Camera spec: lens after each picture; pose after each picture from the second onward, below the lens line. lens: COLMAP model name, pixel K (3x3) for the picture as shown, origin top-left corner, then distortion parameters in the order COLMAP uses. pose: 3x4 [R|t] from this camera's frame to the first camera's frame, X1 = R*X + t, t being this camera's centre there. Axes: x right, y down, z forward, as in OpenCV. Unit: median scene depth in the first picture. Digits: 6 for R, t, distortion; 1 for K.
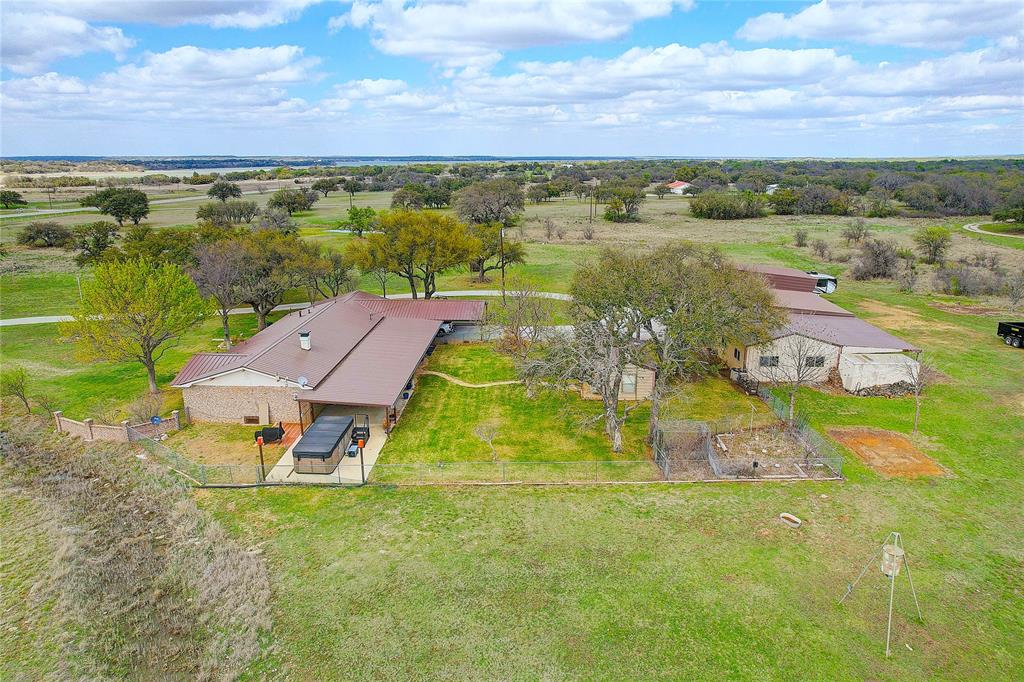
lens RADIAL K [[648.7, 0, 512.0], [0, 648.7, 341.0], [0, 0, 1]] dist [-0.040358, 0.004699]
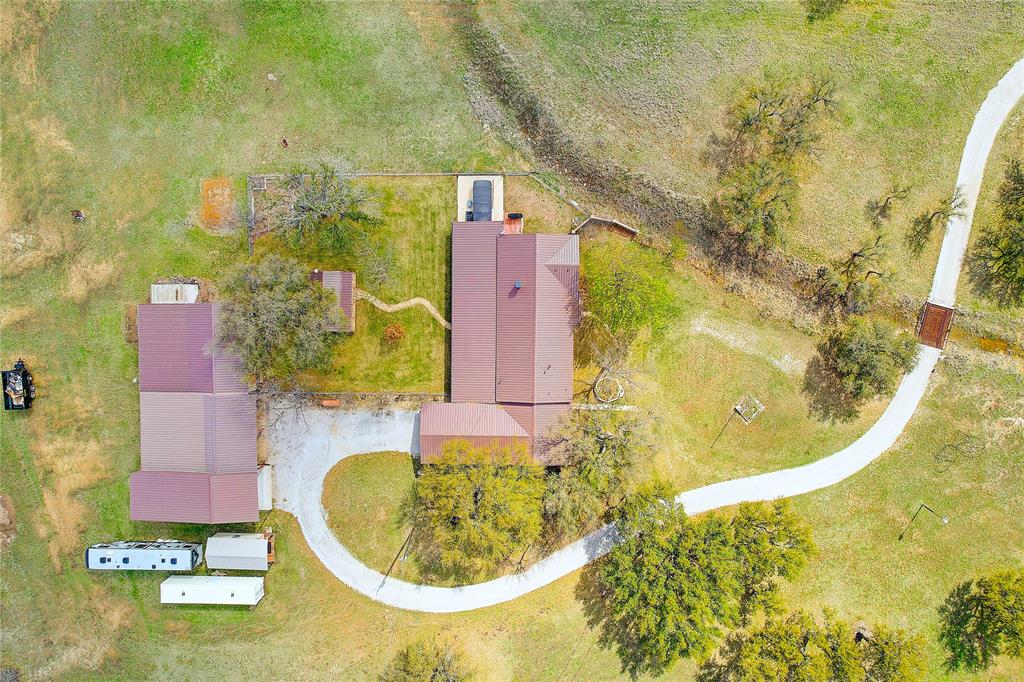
lens RADIAL K [[648.7, 0, 512.0], [0, 648.7, 341.0], [0, 0, 1]] dist [-0.040358, 0.004699]
pose [[-0.999575, 0.028170, 0.007498, -0.336602], [-0.001704, -0.313236, 0.949674, -1.702843], [0.029101, 0.949257, 0.313151, 0.671810]]
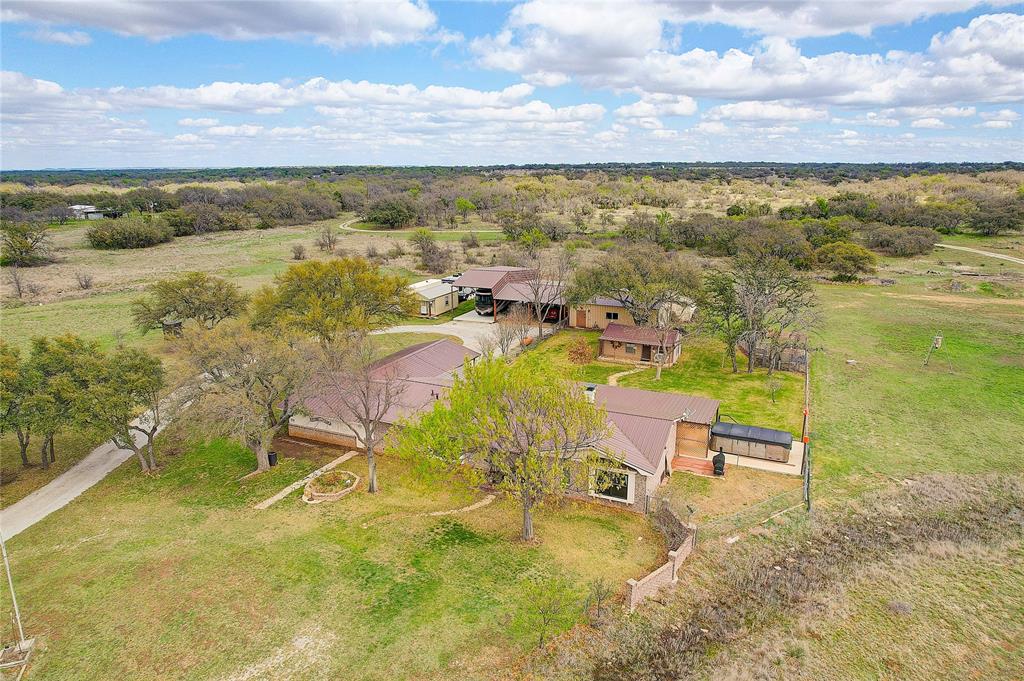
lens RADIAL K [[648.7, 0, 512.0], [0, 648.7, 340.5], [0, 0, 1]] dist [-0.040358, 0.004699]
pose [[0.383642, -0.245653, 0.890210, -1.250739], [0.260237, 0.953662, 0.151012, -0.260459], [-0.886056, 0.173731, 0.429793, 0.740488]]
